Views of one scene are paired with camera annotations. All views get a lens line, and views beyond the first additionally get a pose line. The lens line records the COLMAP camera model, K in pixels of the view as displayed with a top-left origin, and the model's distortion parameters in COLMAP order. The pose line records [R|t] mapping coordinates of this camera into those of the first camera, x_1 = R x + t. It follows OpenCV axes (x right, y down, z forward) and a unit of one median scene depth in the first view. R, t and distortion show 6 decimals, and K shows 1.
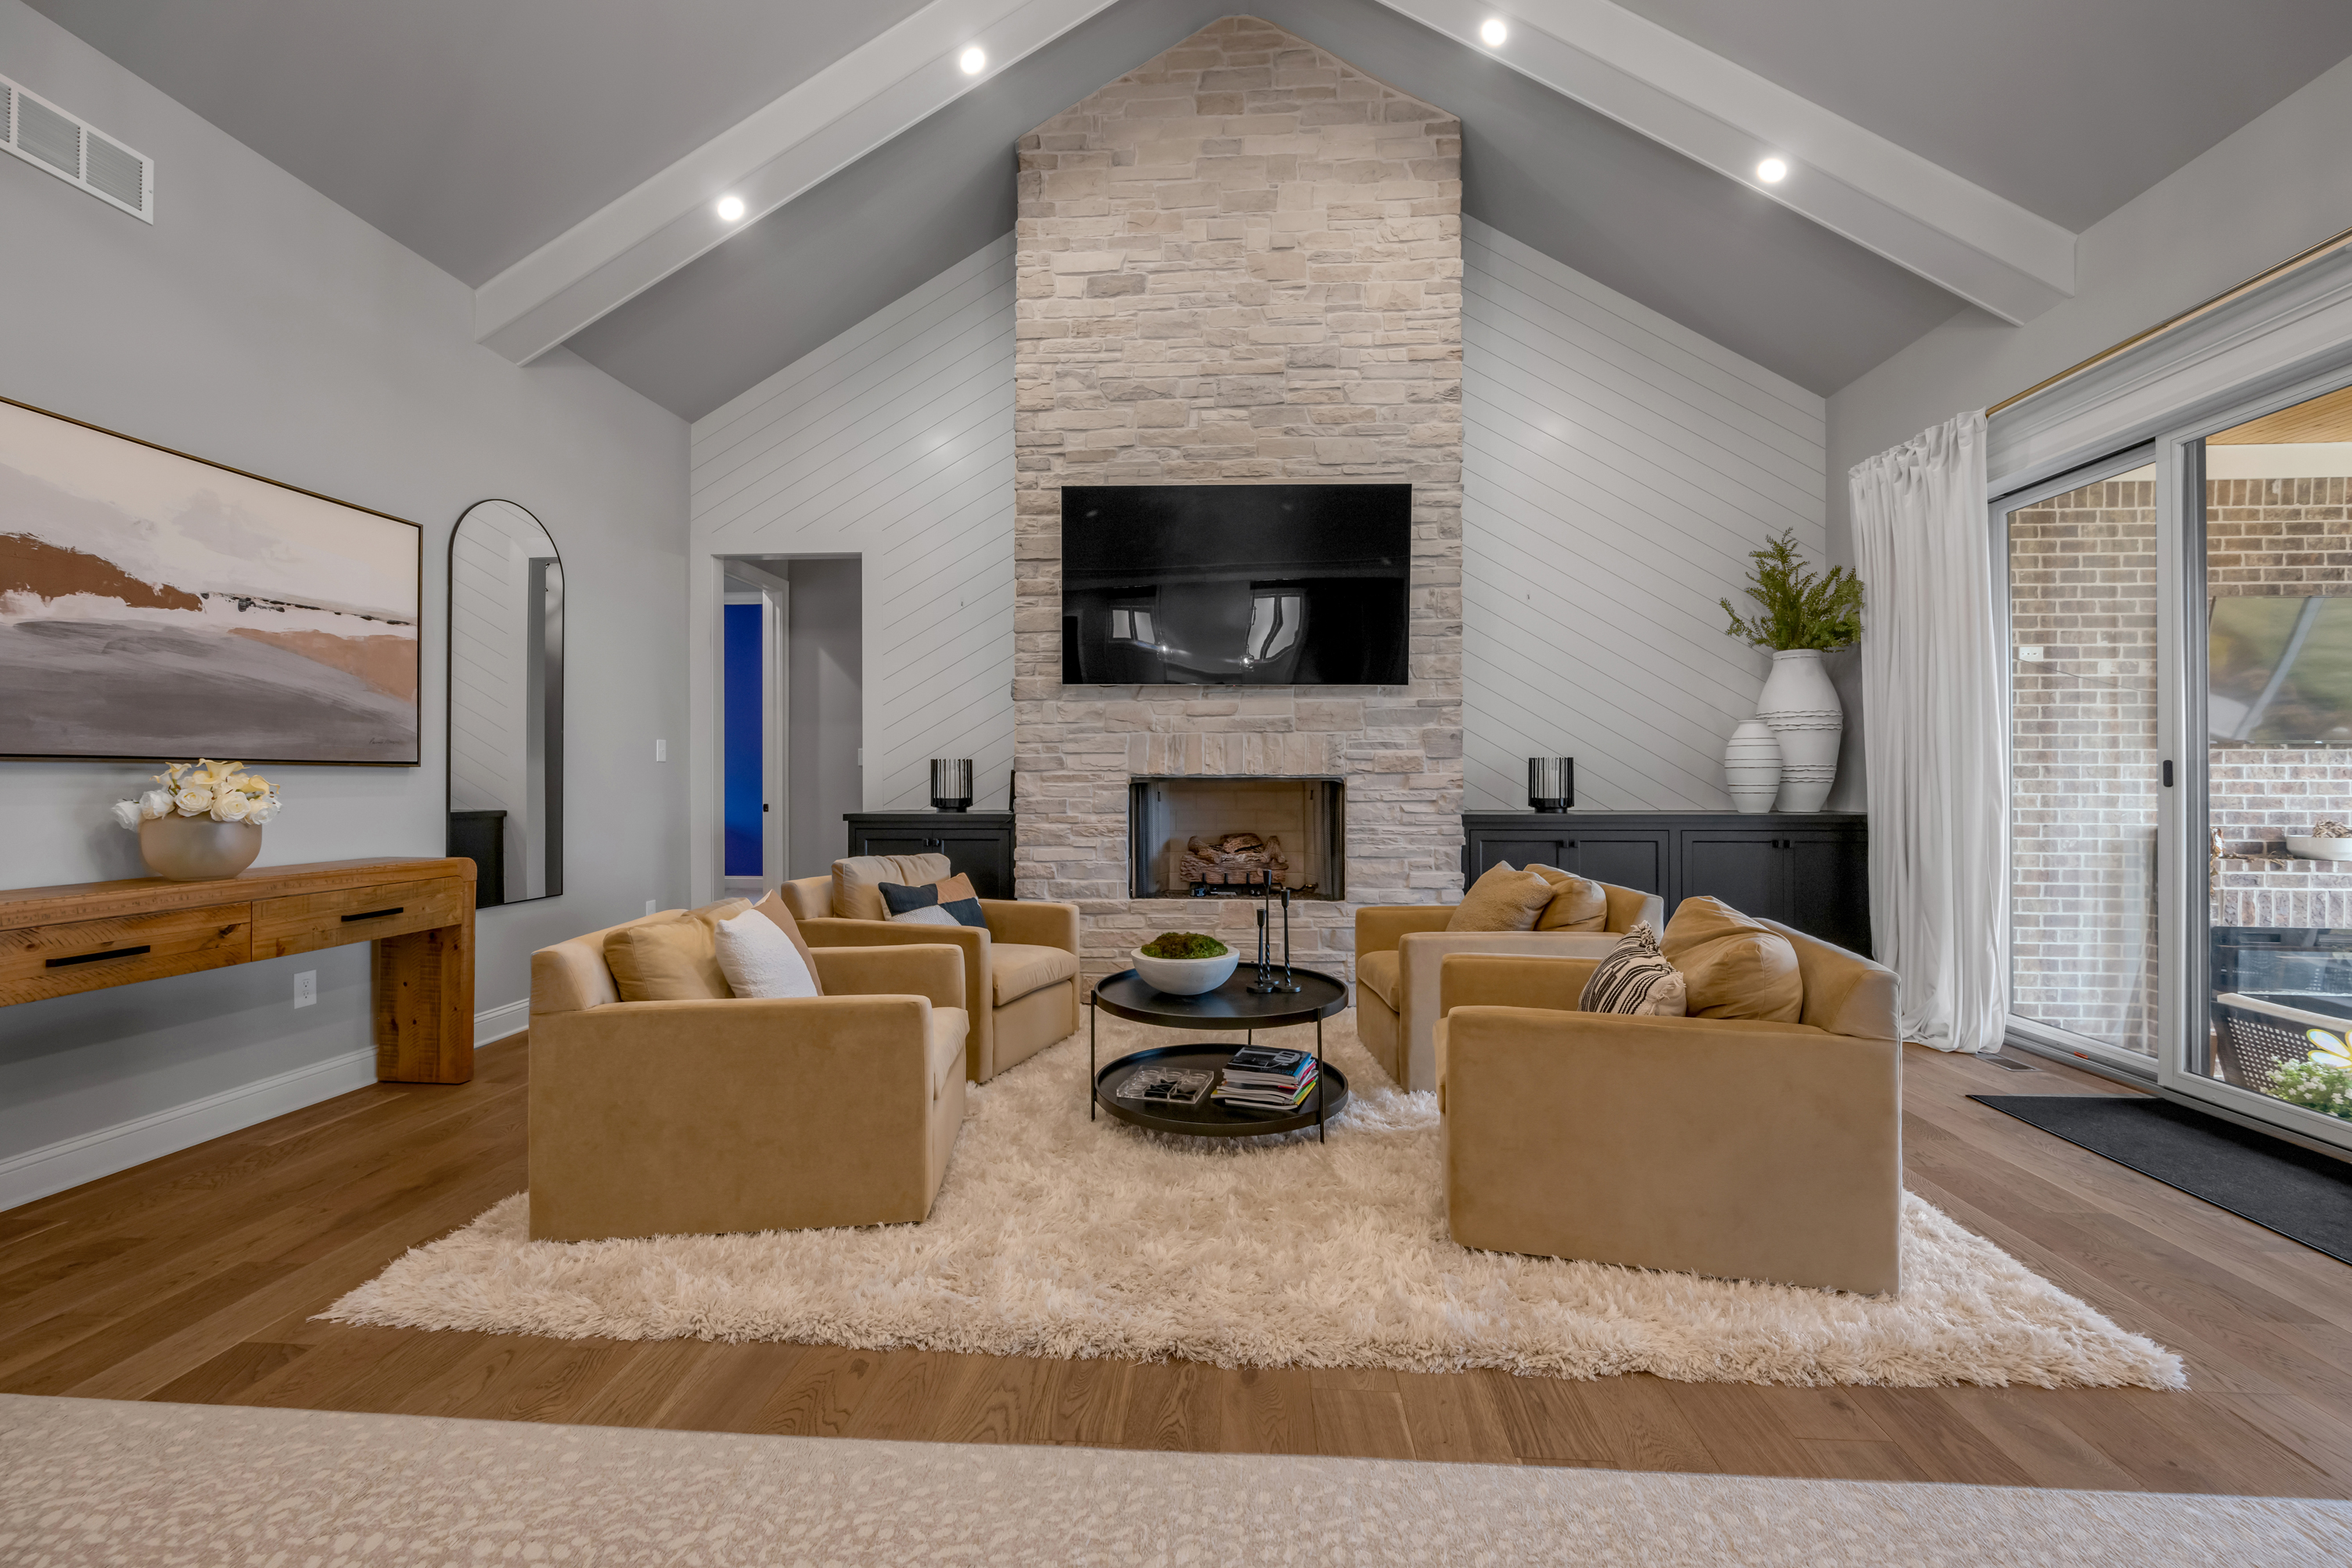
lens RADIAL K [[940.3, 0, 1175.5], [0, 940.3, 767.2], [0, 0, 1]] dist [-0.005119, 0.000200]
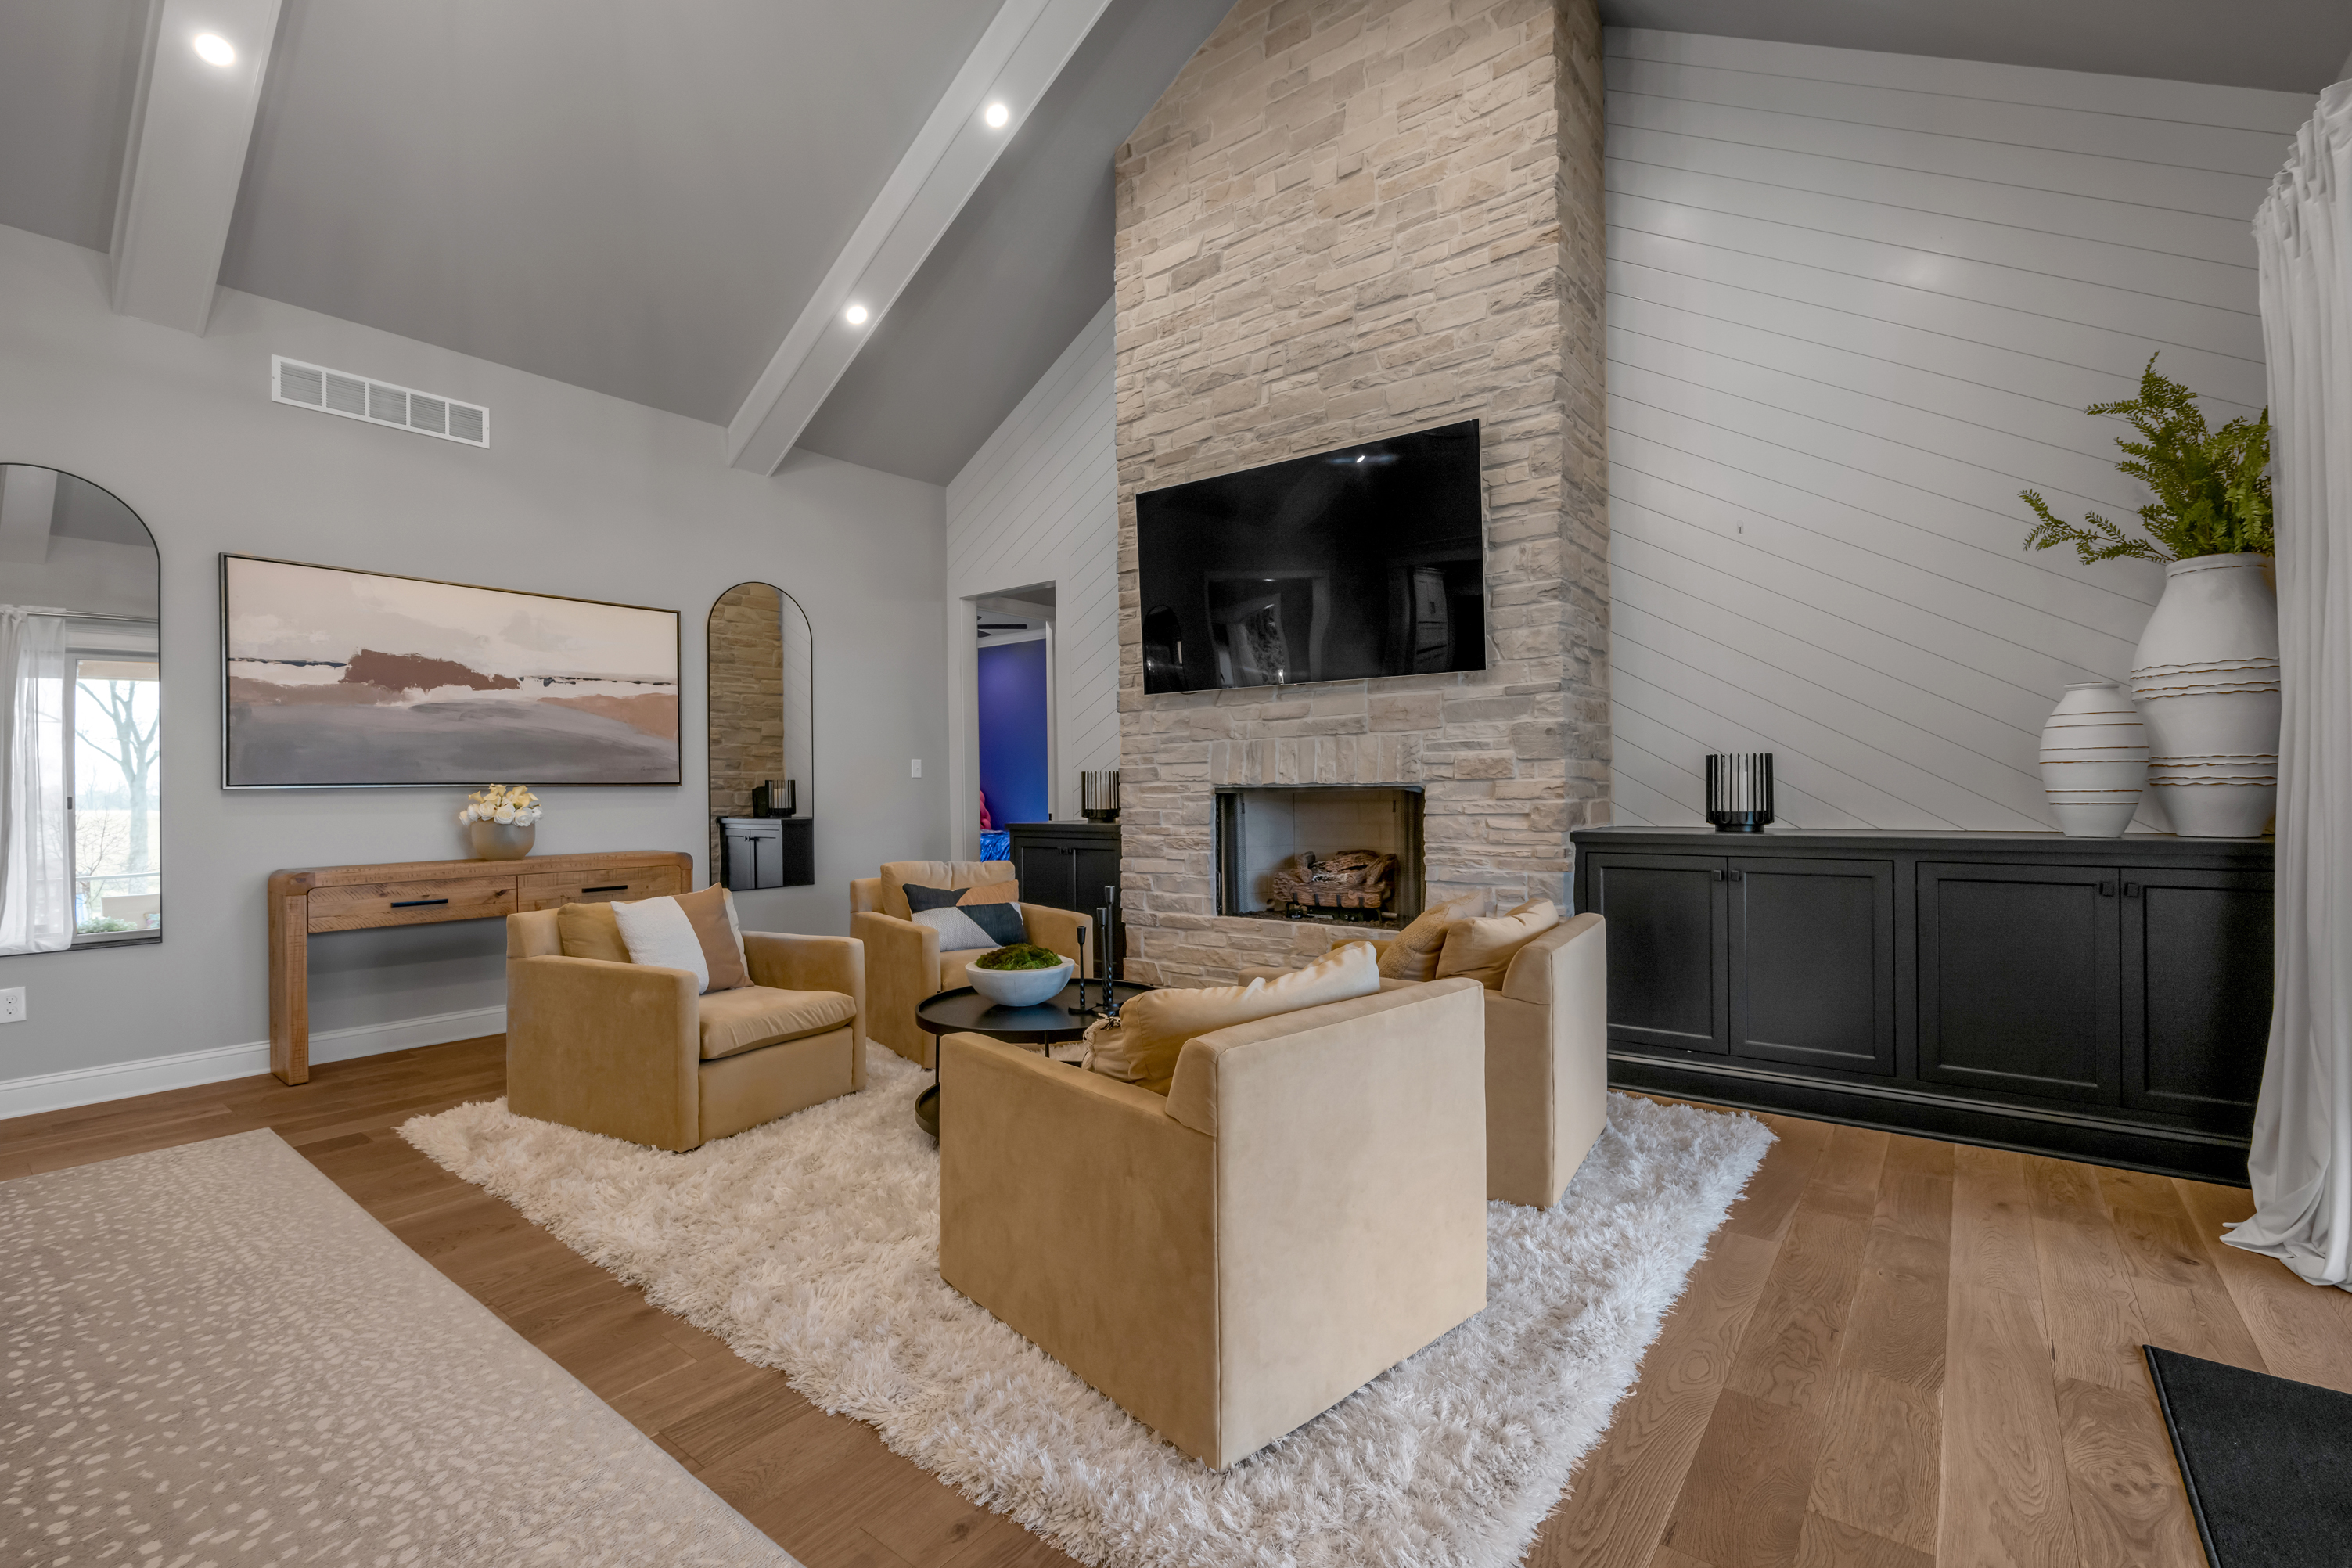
lens RADIAL K [[1017.0, 0, 1171.8], [0, 1017.0, 784.4], [0, 0, 1]] dist [-0.005590, -0.000379]
pose [[0.827958, -0.011256, -0.560678, 0.498516], [0.016989, 0.999843, 0.005015, 0.001491], [0.560533, -0.013677, 0.828019, 0.127315]]
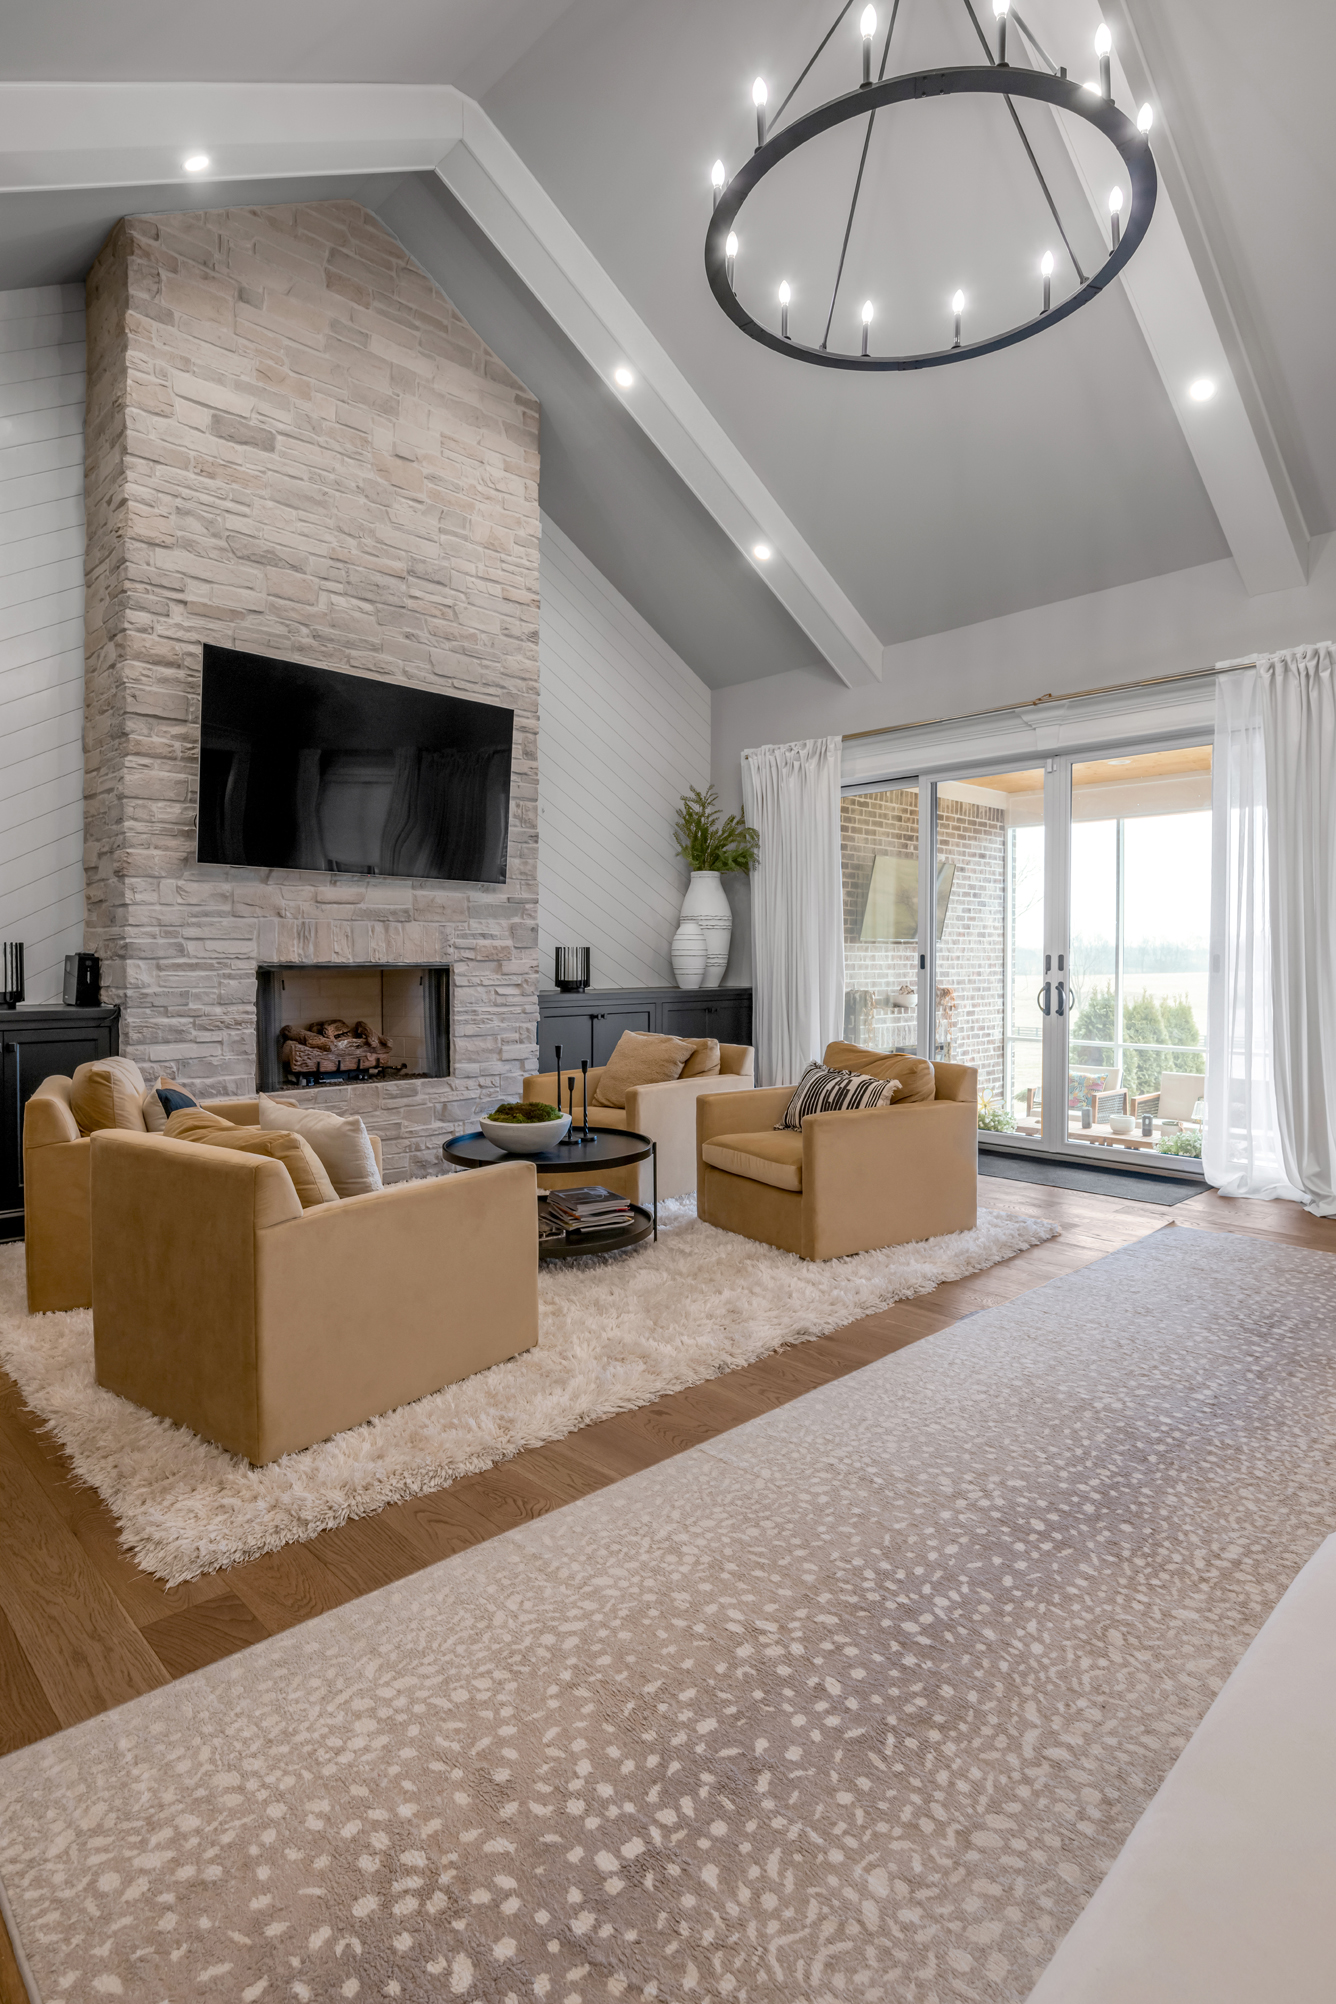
lens RADIAL K [[1043.8, 0, 654.8], [0, 1043.8, 964.8], [0, 0, 1]] dist [-0.012267, 0.000079]
pose [[0.680735, -0.004803, 0.732514, -0.548821], [-0.011766, 0.999778, 0.017490, -0.012908], [-0.732435, -0.020524, 0.680527, -0.002843]]
